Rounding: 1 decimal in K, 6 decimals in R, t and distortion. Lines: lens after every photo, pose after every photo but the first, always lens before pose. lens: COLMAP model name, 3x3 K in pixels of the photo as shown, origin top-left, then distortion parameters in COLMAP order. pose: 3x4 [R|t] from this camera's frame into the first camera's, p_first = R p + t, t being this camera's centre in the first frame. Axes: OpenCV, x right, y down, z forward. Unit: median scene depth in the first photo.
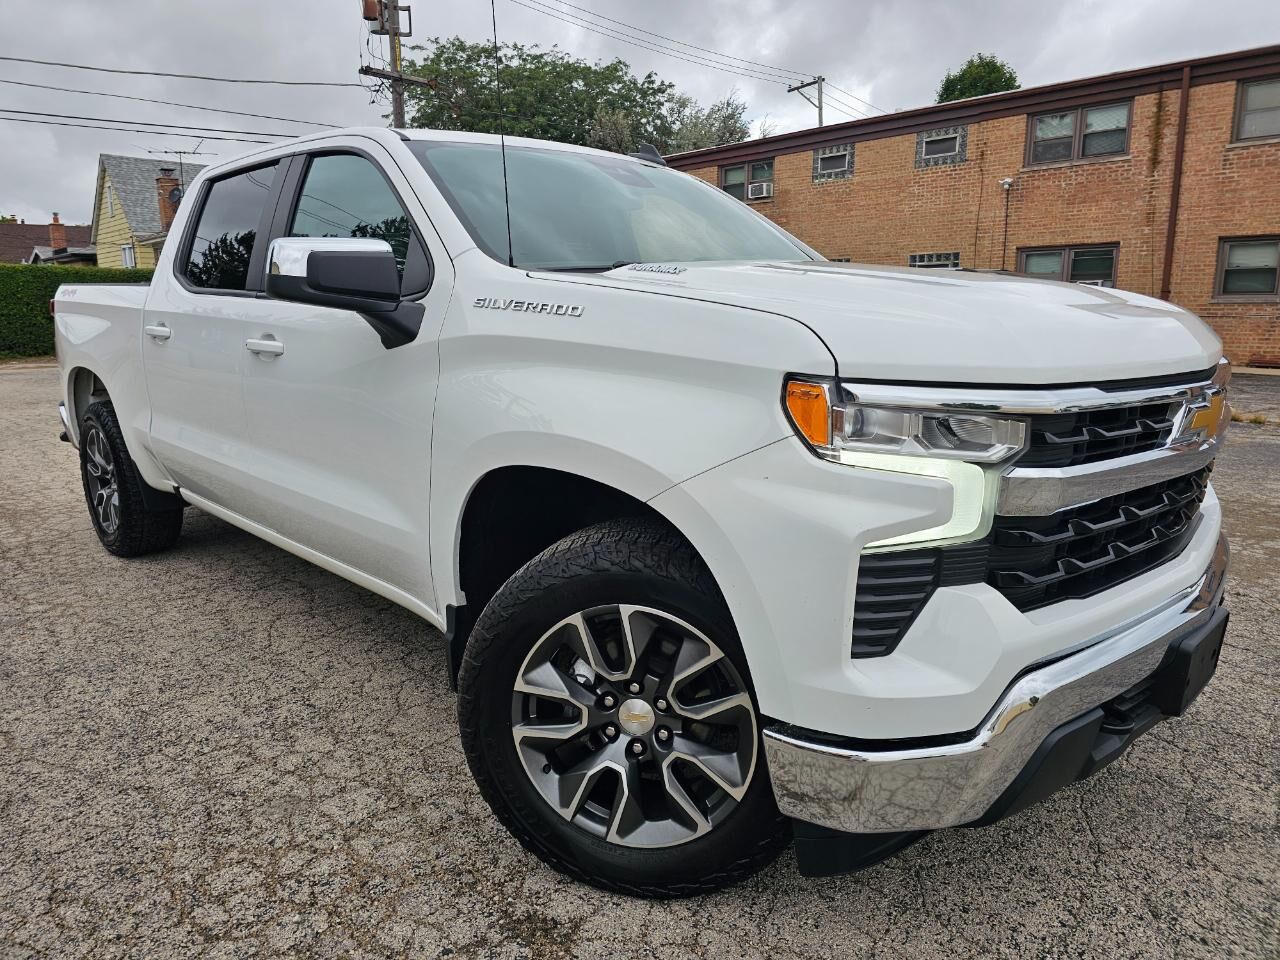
lens RADIAL K [[885.3, 0, 643.5], [0, 885.3, 464.4], [0, 0, 1]] dist [0.044597, -0.045416]
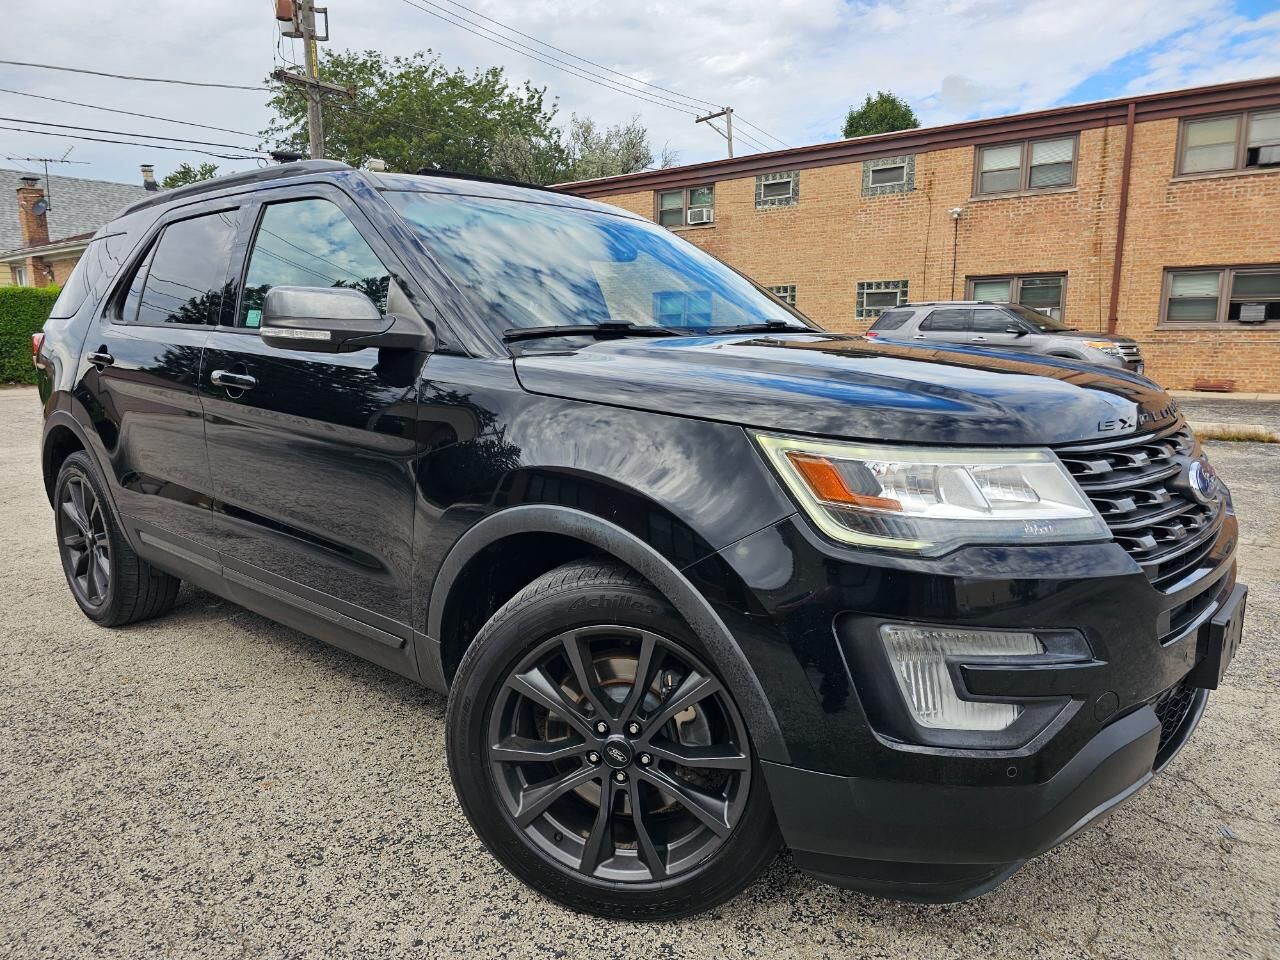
lens RADIAL K [[878.4, 0, 640.0], [0, 878.4, 480.0], [0, 0, 1]] dist [0.052491, -0.051798]
pose [[0.988836, -0.020889, 0.147534, -0.107898], [0.023083, 0.999647, -0.013174, -0.005208], [-0.147206, 0.016433, 0.988969, 0.059775]]
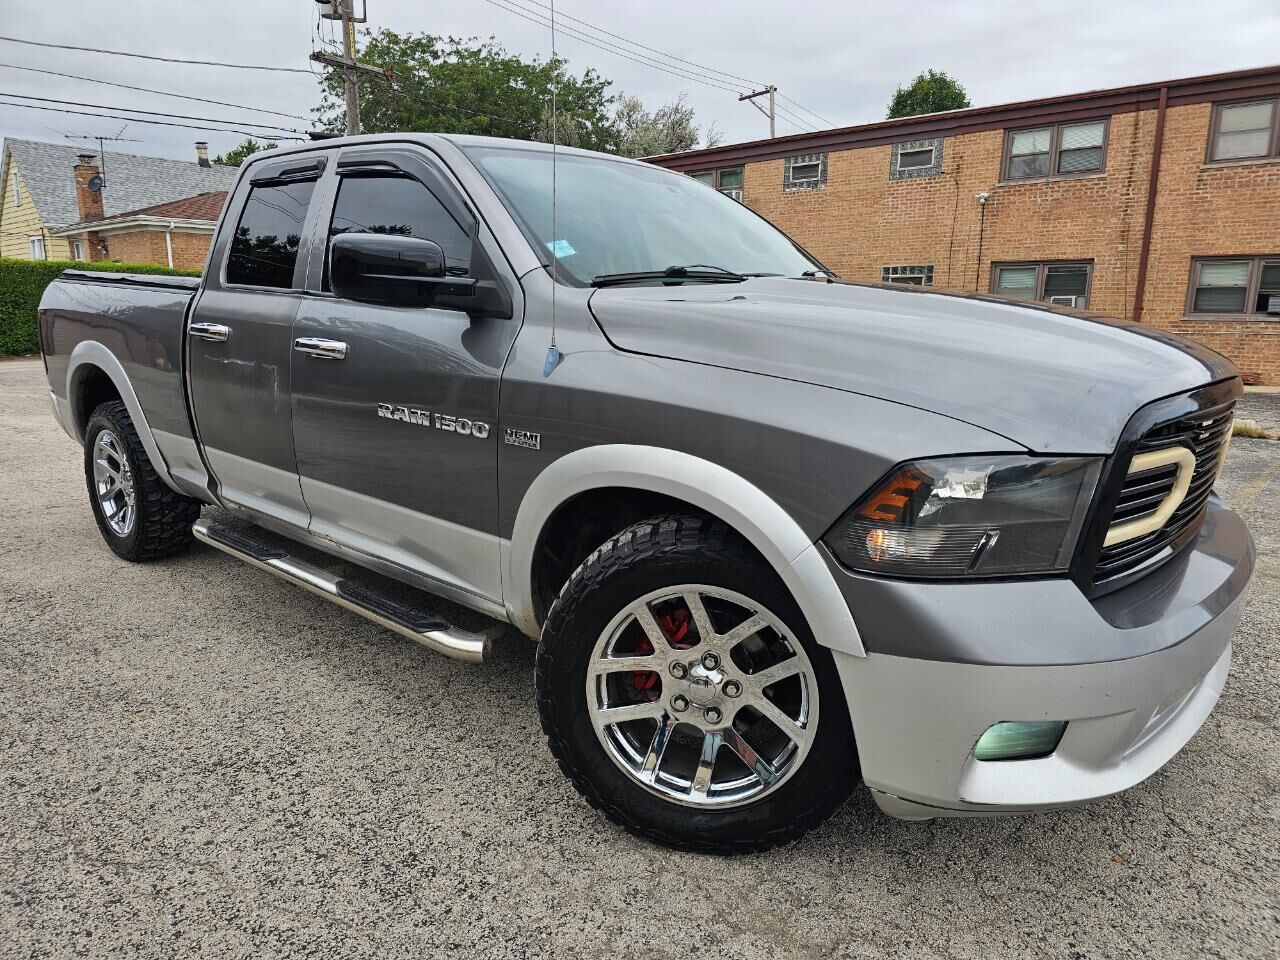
lens RADIAL K [[879.5, 0, 644.9], [0, 879.5, 482.2], [0, 0, 1]] dist [0.050333, -0.051082]
pose [[0.995534, 0.000272, 0.094403, -0.068840], [-0.001406, 0.999928, 0.011946, -0.005406], [-0.094393, -0.012026, 0.995462, 0.036559]]
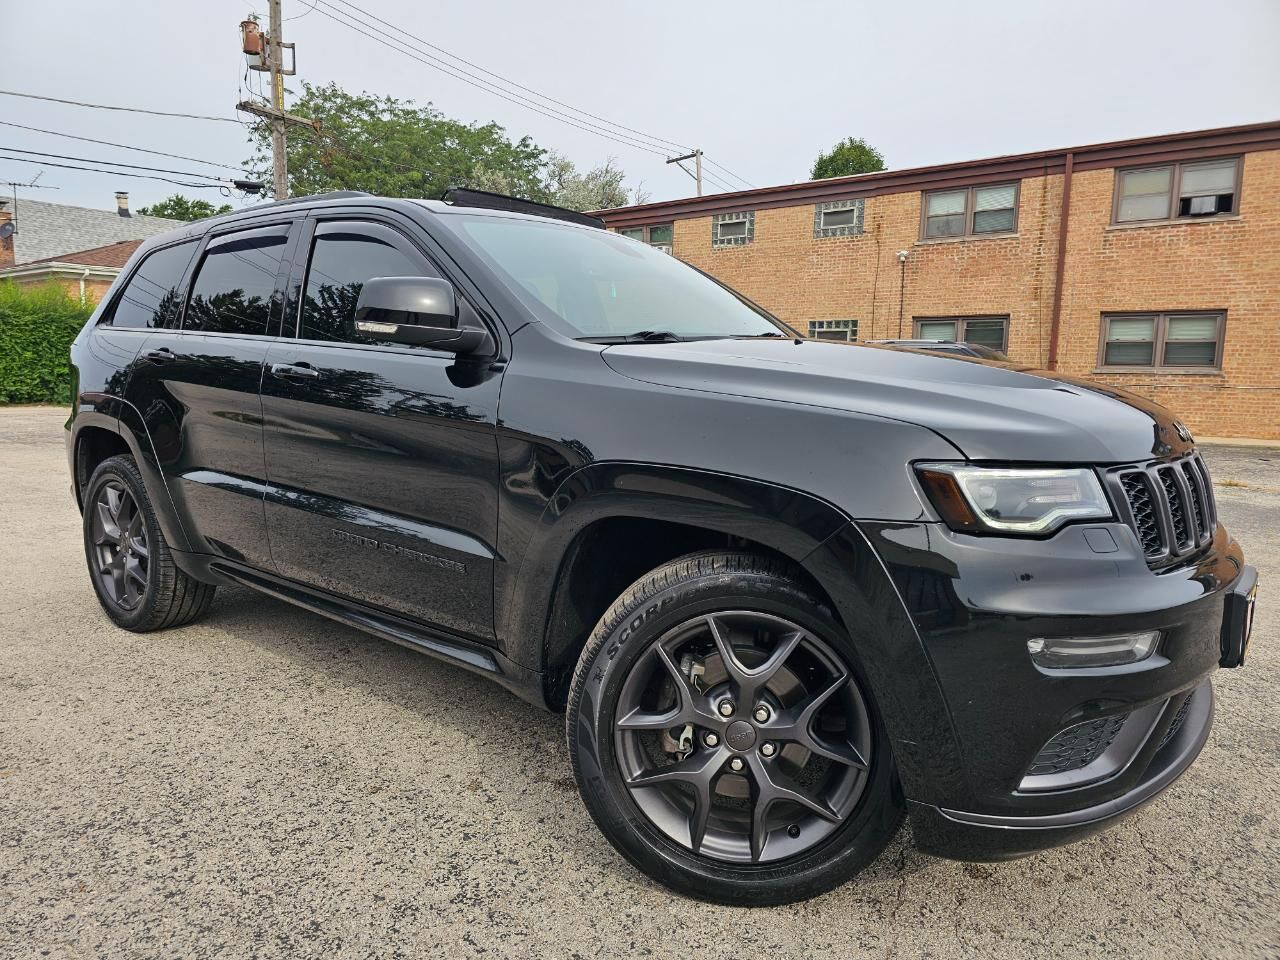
lens RADIAL K [[877.1, 0, 635.6], [0, 877.1, 481.4], [0, 0, 1]] dist [0.054670, -0.053833]
pose [[0.986873, 0.003508, 0.161463, -0.068821], [0.005003, 0.998620, -0.052279, 0.001114], [-0.161423, 0.052400, 0.985493, 0.048840]]
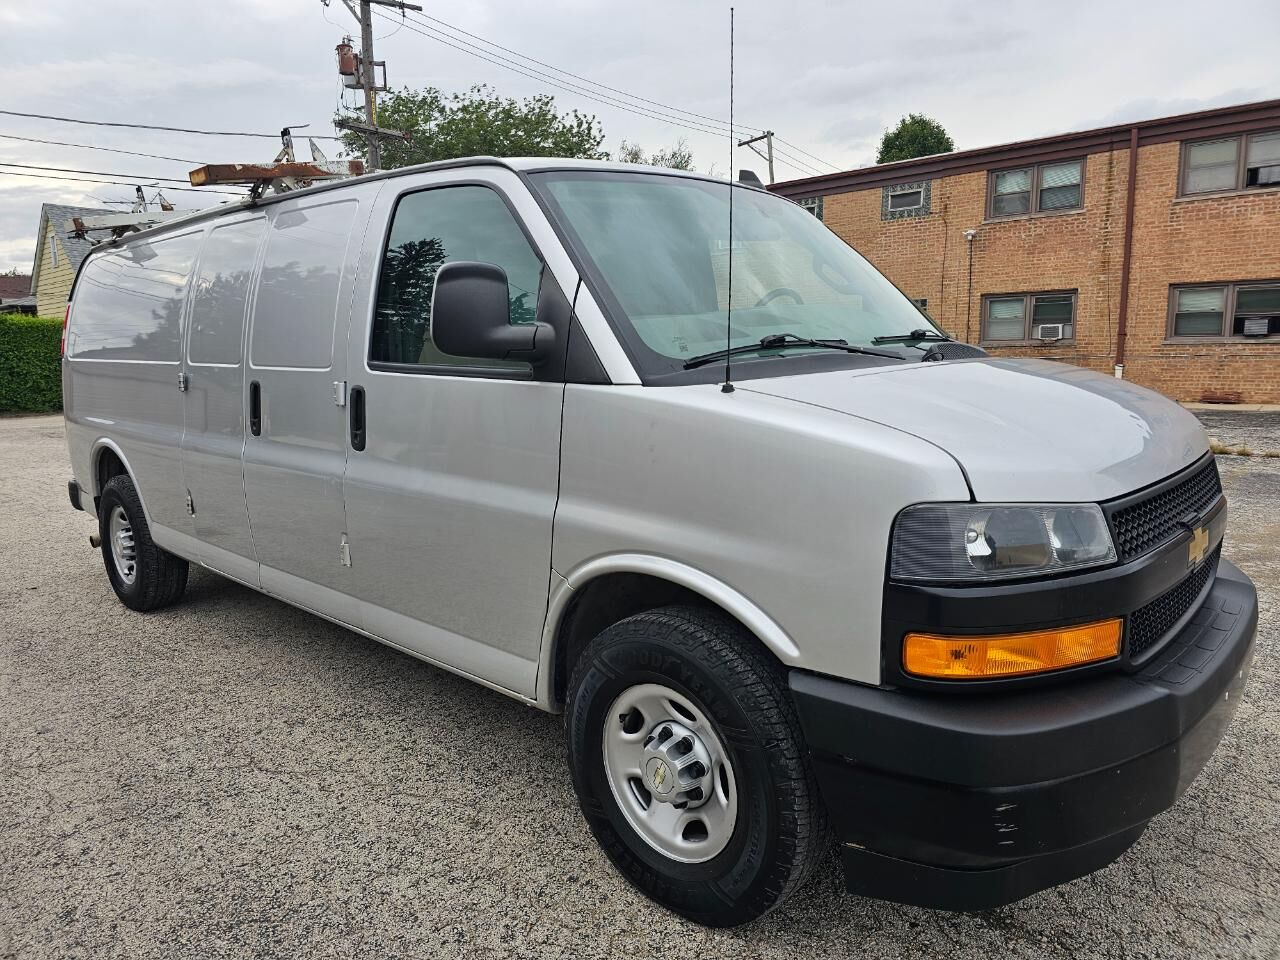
lens RADIAL K [[881.9, 0, 644.4], [0, 881.9, 475.9], [0, 0, 1]] dist [0.057721, -0.058972]
pose [[0.996676, -0.023595, 0.077970, -0.072133], [0.026242, 0.999107, -0.033100, -0.002227], [-0.077119, 0.035036, 0.996406, -0.019123]]
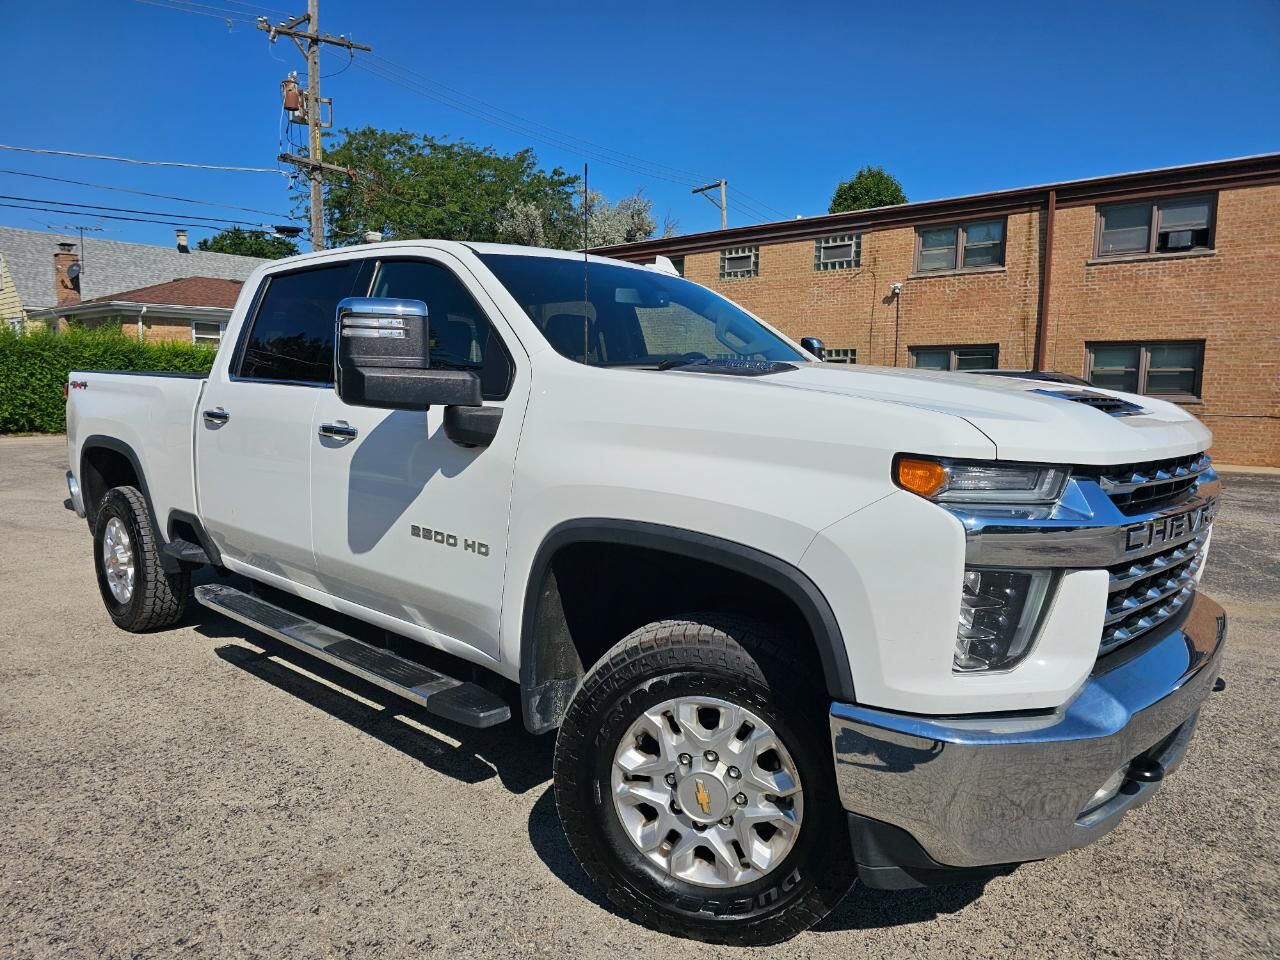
lens RADIAL K [[882.9, 0, 637.9], [0, 882.9, 476.6], [0, 0, 1]] dist [0.060554, -0.063504]
pose [[0.994614, 0.006916, 0.103413, -0.018359], [0.000957, 0.997116, -0.075887, -0.003840], [-0.103640, 0.075578, 0.991739, -0.023931]]
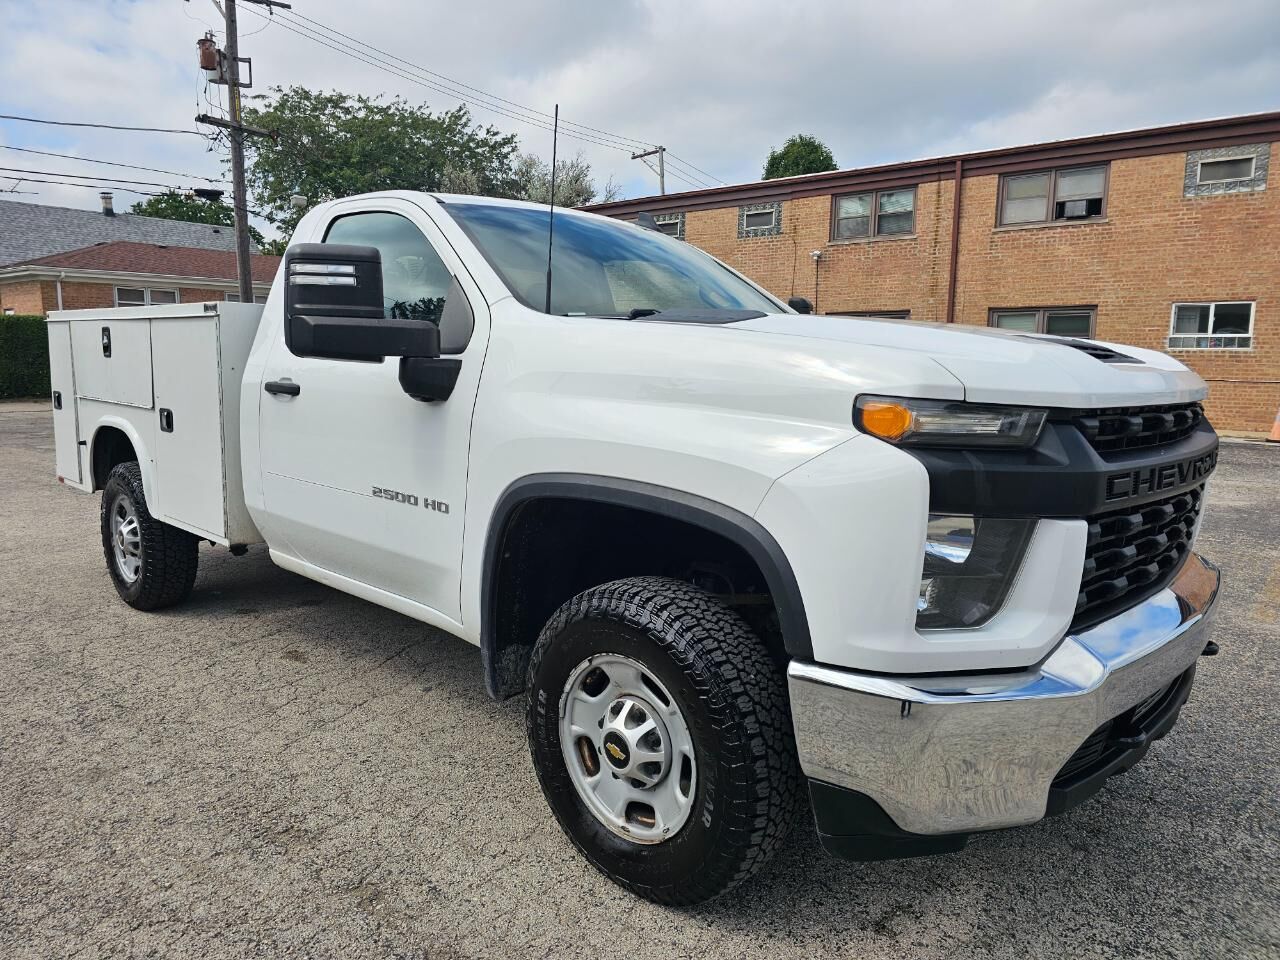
lens RADIAL K [[881.9, 0, 644.4], [0, 881.9, 475.9], [0, 0, 1]] dist [0.057721, -0.058972]
pose [[0.987990, -0.005792, 0.154412, 0.023149], [0.012384, 0.999051, -0.041768, 0.004556], [-0.154023, 0.043178, 0.987123, -0.049801]]
